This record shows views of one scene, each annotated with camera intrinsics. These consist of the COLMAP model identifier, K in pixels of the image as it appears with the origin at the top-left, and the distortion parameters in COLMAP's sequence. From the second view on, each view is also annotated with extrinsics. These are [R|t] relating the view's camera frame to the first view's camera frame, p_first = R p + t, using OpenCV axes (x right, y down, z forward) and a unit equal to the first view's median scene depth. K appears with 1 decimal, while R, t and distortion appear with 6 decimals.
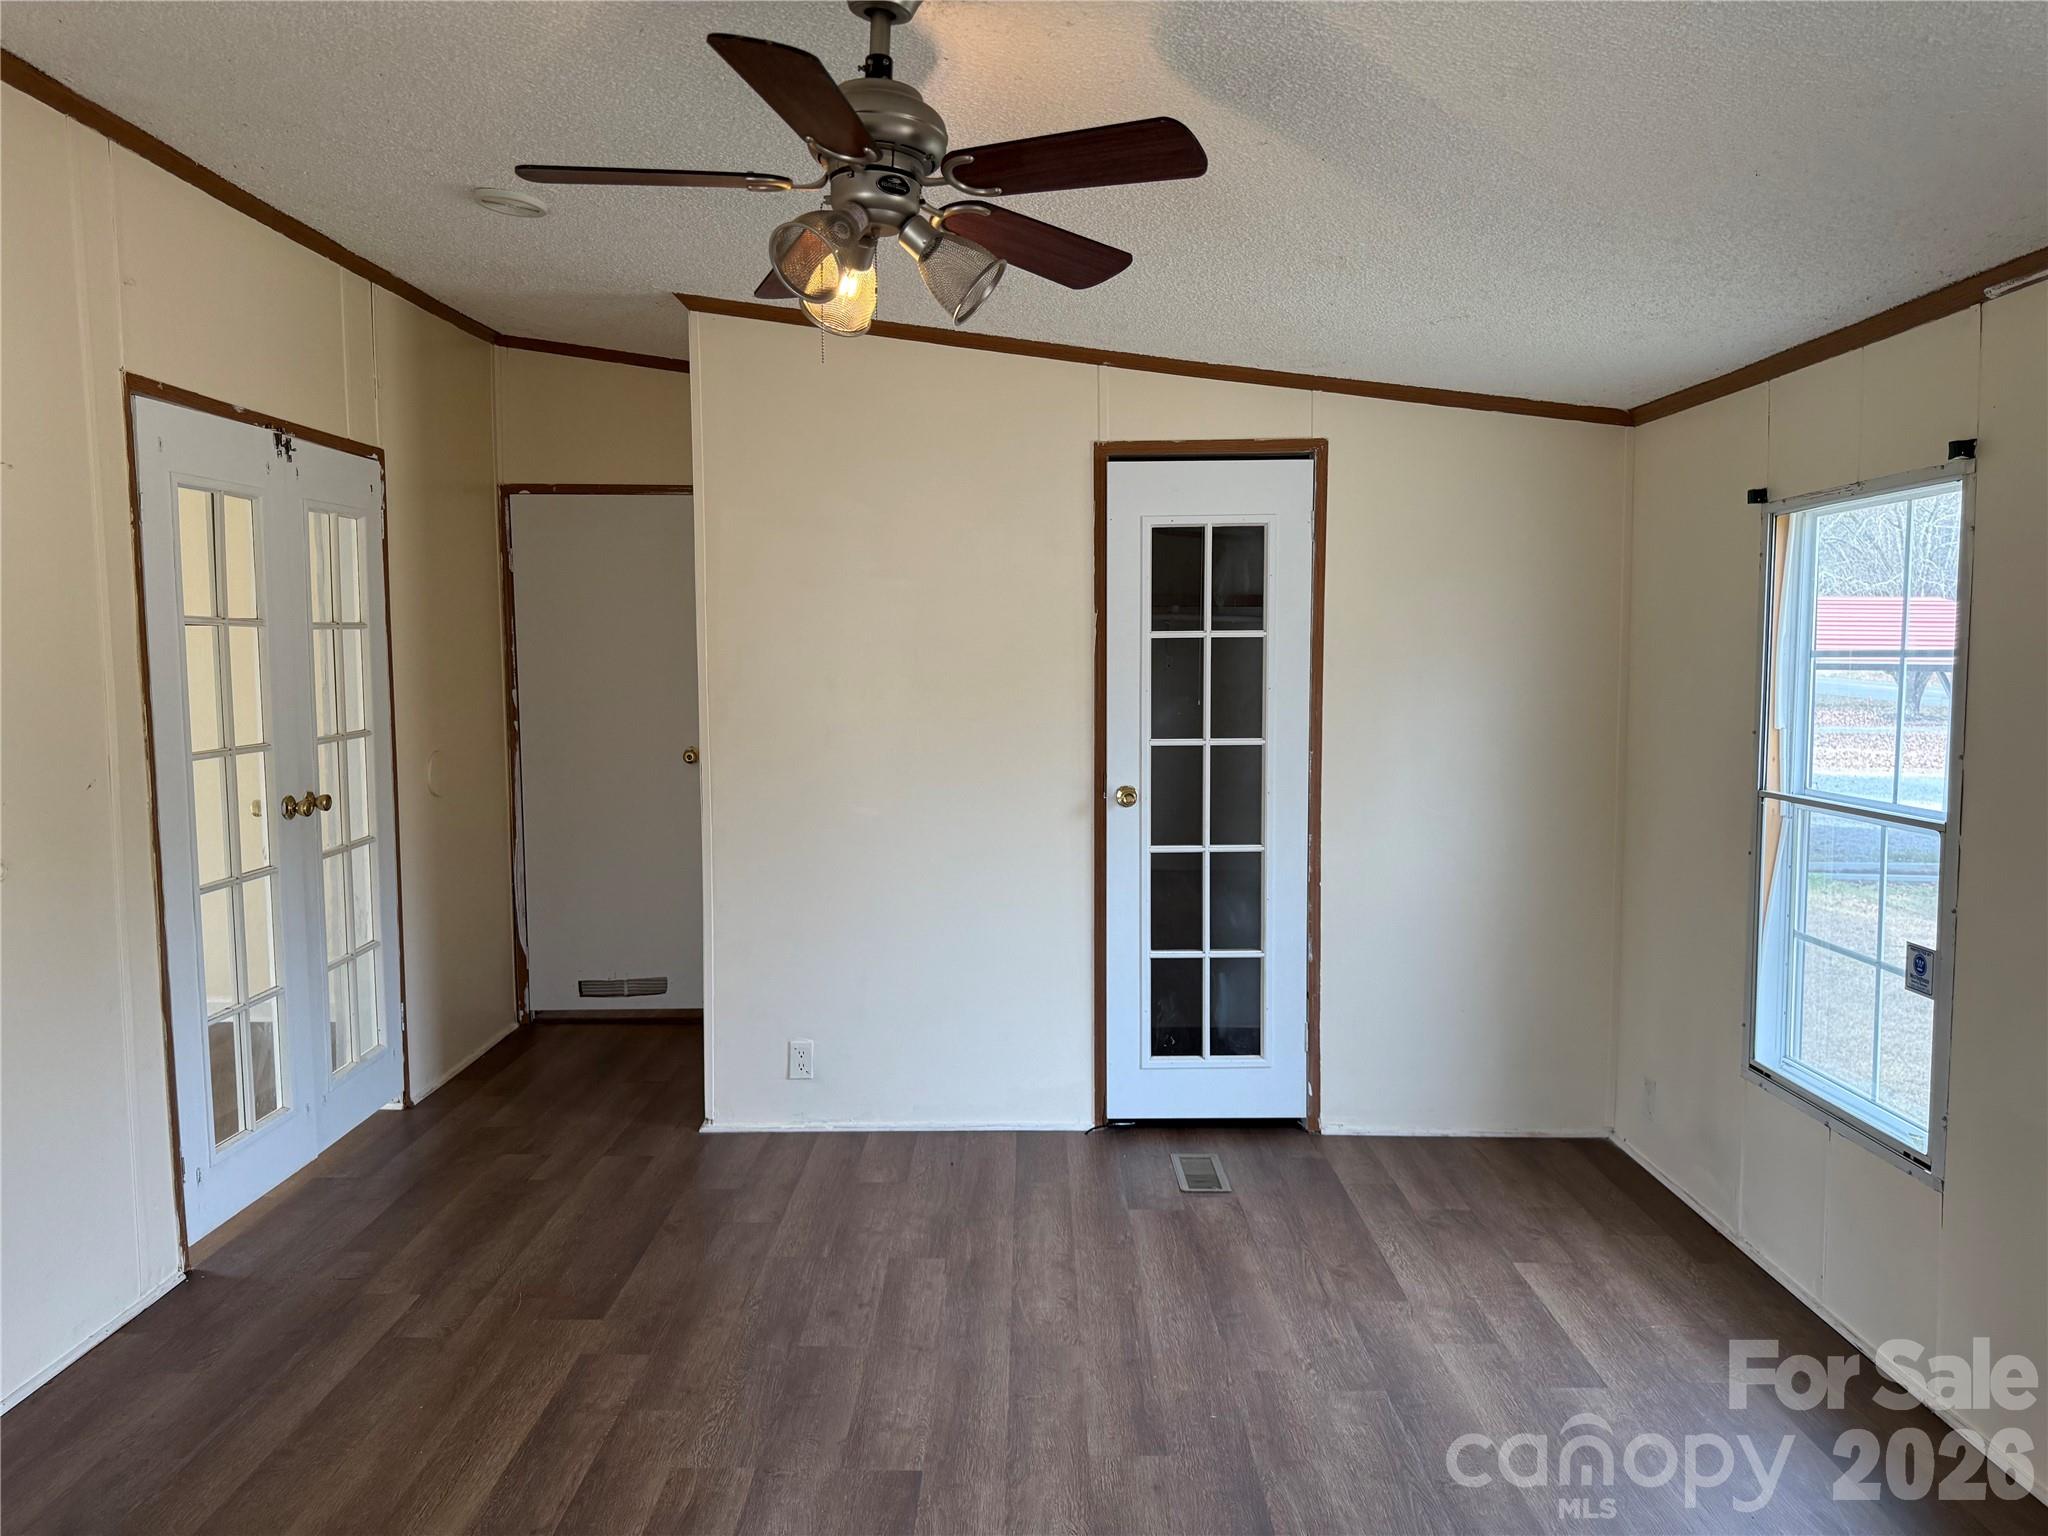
lens RADIAL K [[1445.7, 0, 1025.2], [0, 1445.7, 765.2], [0, 0, 1]] dist [0.045145, -0.054973]
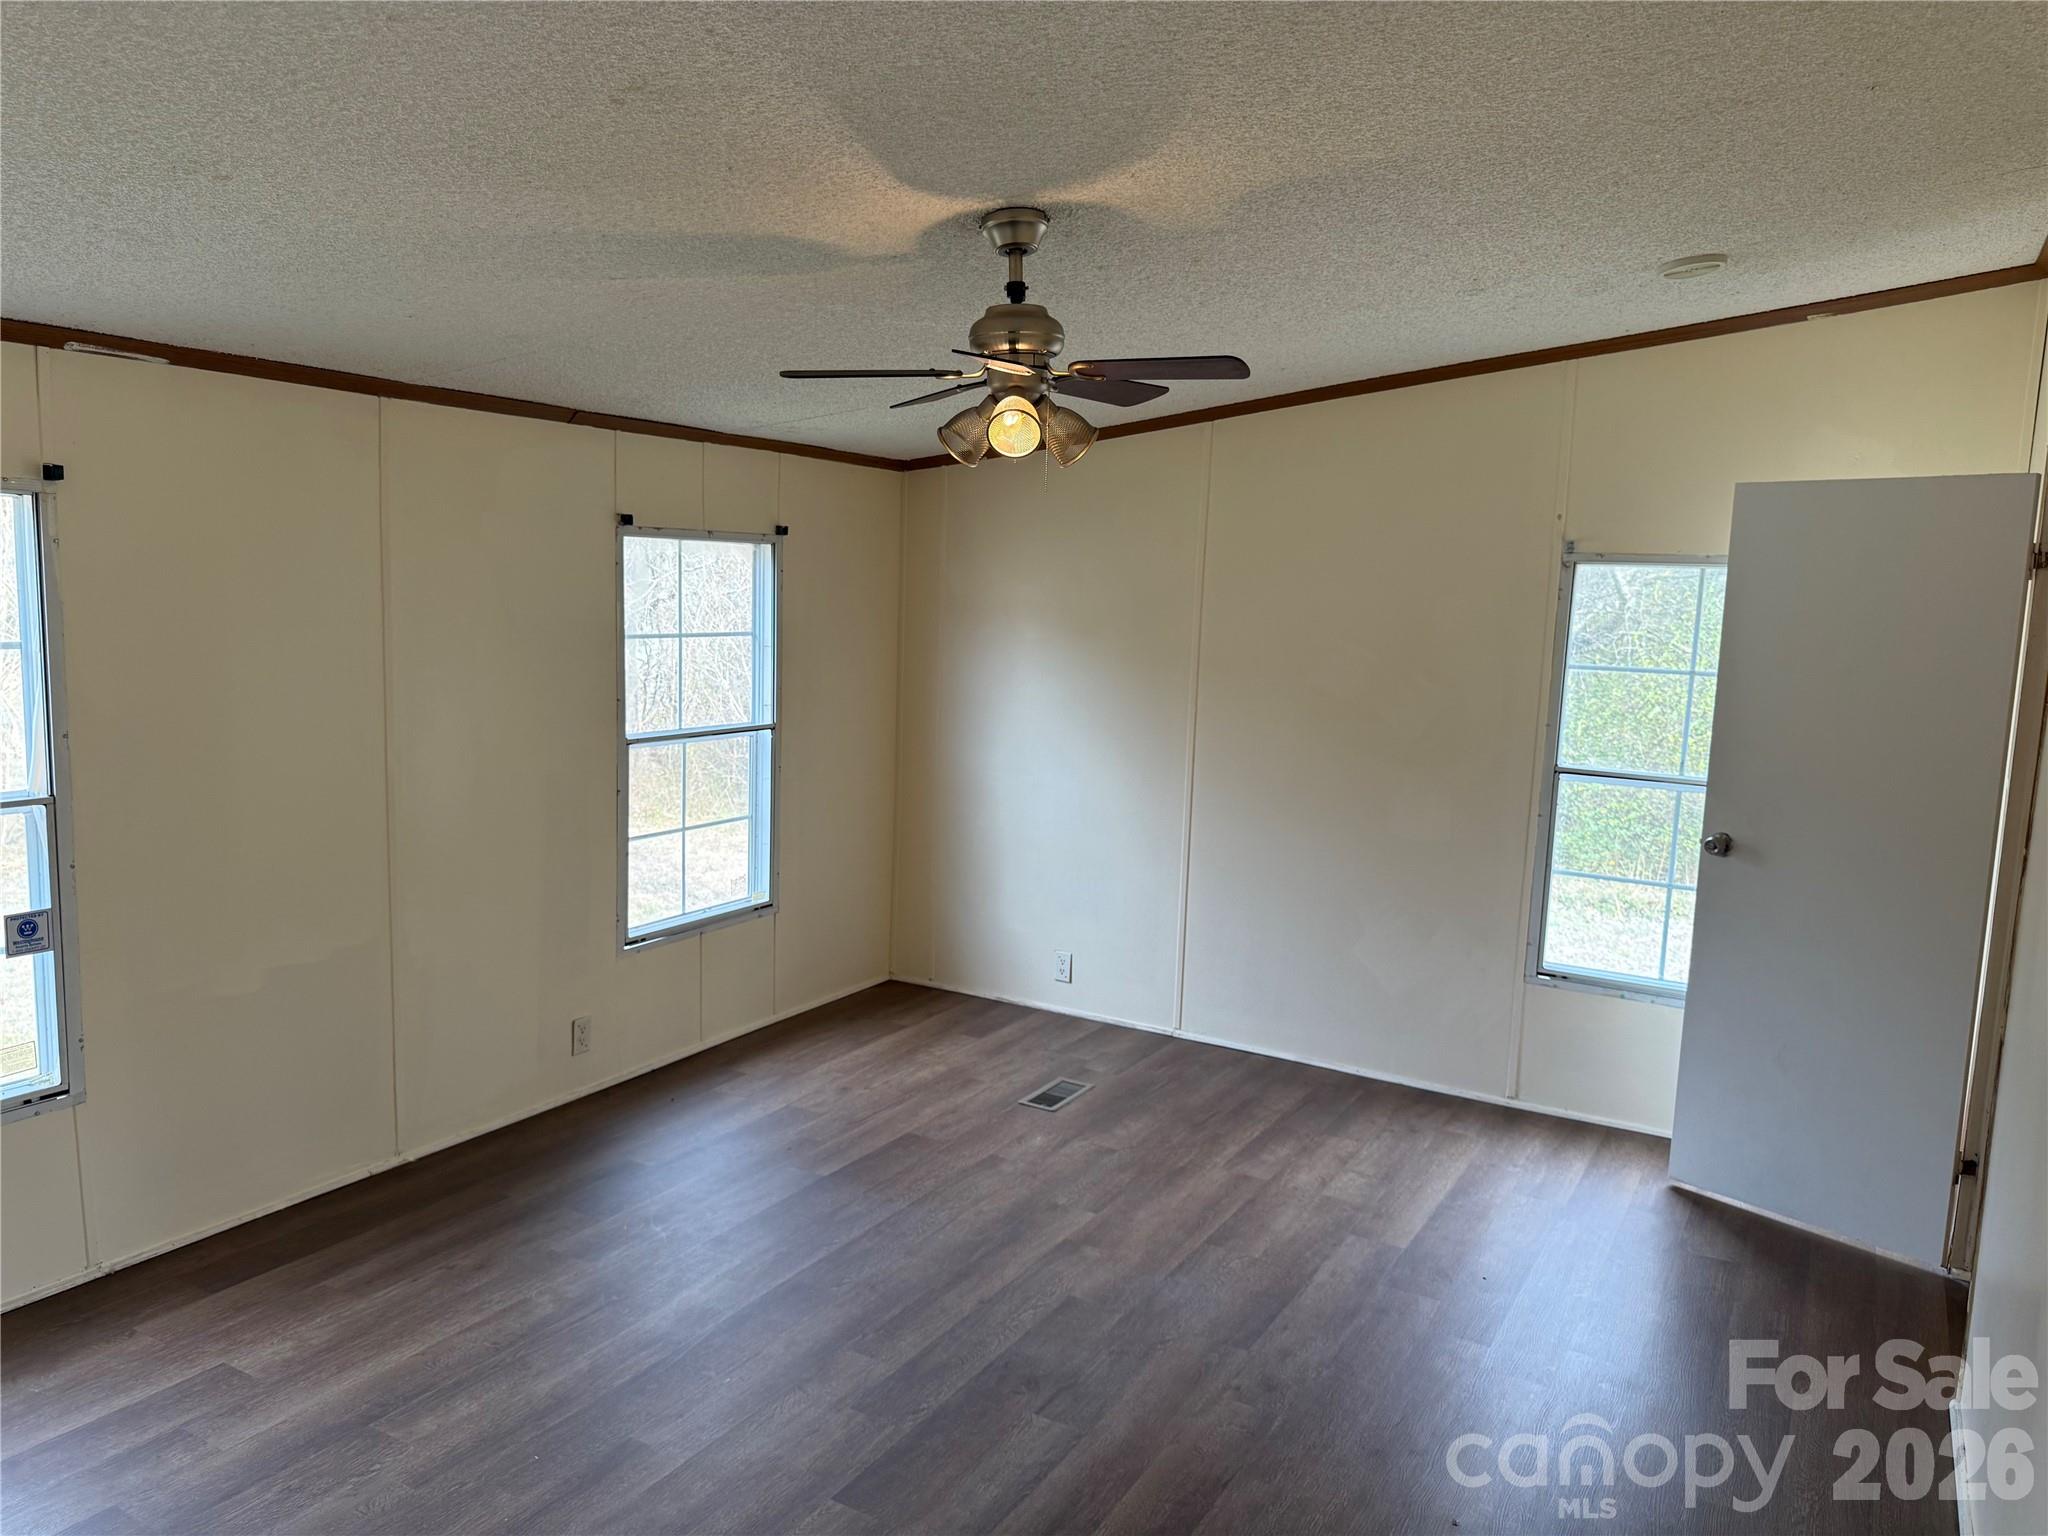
lens RADIAL K [[1445.7, 0, 1028.5], [0, 1445.7, 775.1], [0, 0, 1]] dist [0.045145, -0.054973]
pose [[-0.864840, -0.089441, 0.494017, -0.594192], [0.009227, 0.981005, 0.193762, -0.189478], [-0.501963, 0.172131, -0.847587, 1.567286]]
